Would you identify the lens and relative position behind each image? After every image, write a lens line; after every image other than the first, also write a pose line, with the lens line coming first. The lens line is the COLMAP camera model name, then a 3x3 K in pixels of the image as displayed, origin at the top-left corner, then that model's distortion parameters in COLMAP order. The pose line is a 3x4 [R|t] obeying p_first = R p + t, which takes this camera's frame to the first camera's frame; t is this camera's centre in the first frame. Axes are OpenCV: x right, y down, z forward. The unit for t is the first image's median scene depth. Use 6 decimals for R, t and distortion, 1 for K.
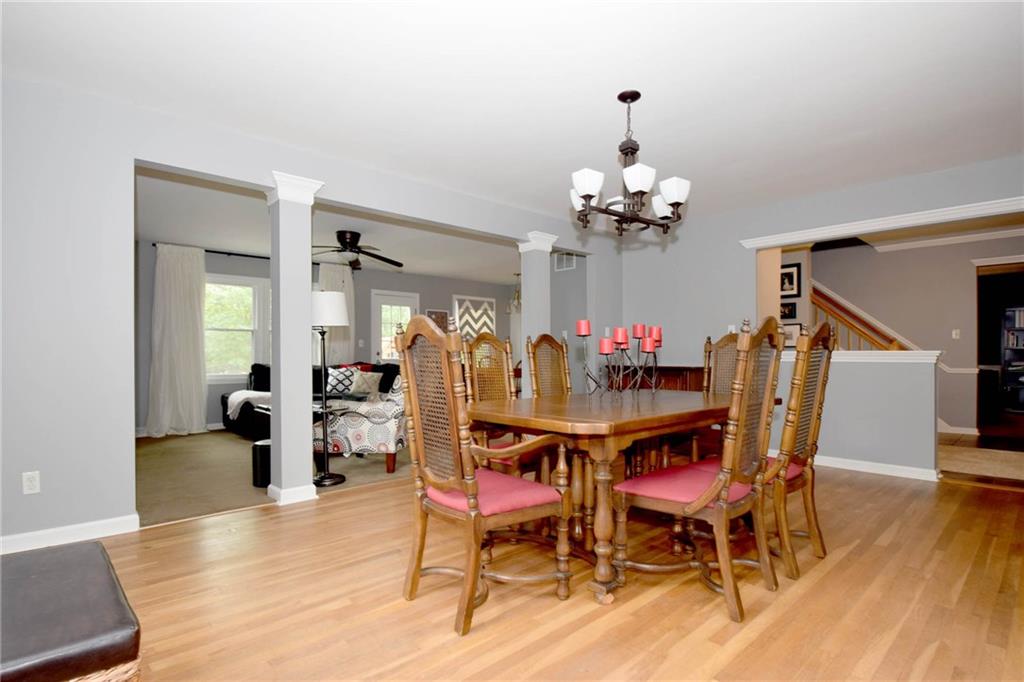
lens RADIAL K [[522.3, 0, 512.5], [0, 522.3, 346.8], [0, 0, 1]] dist [-0.001593, 0.000207]
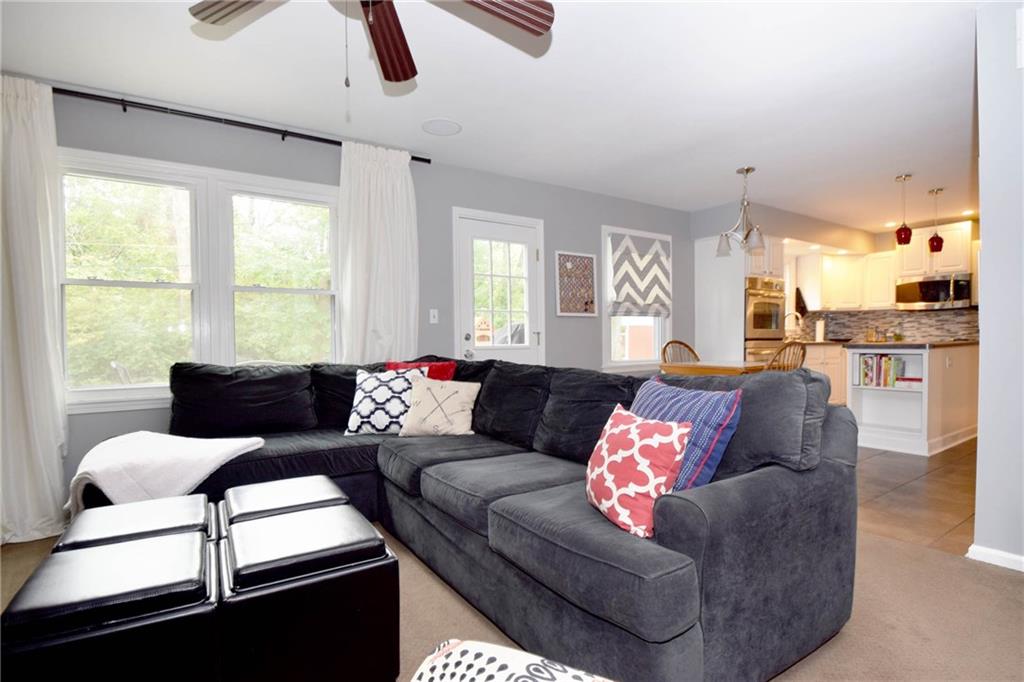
lens RADIAL K [[500.3, 0, 501.4], [0, 500.3, 353.3], [0, 0, 1]] dist [-0.023107, -0.001477]
pose [[0.982562, -0.006515, -0.185821, -0.132230], [0.015018, 0.998901, 0.044388, 0.007577], [0.185328, -0.046405, 0.981580, 0.517244]]
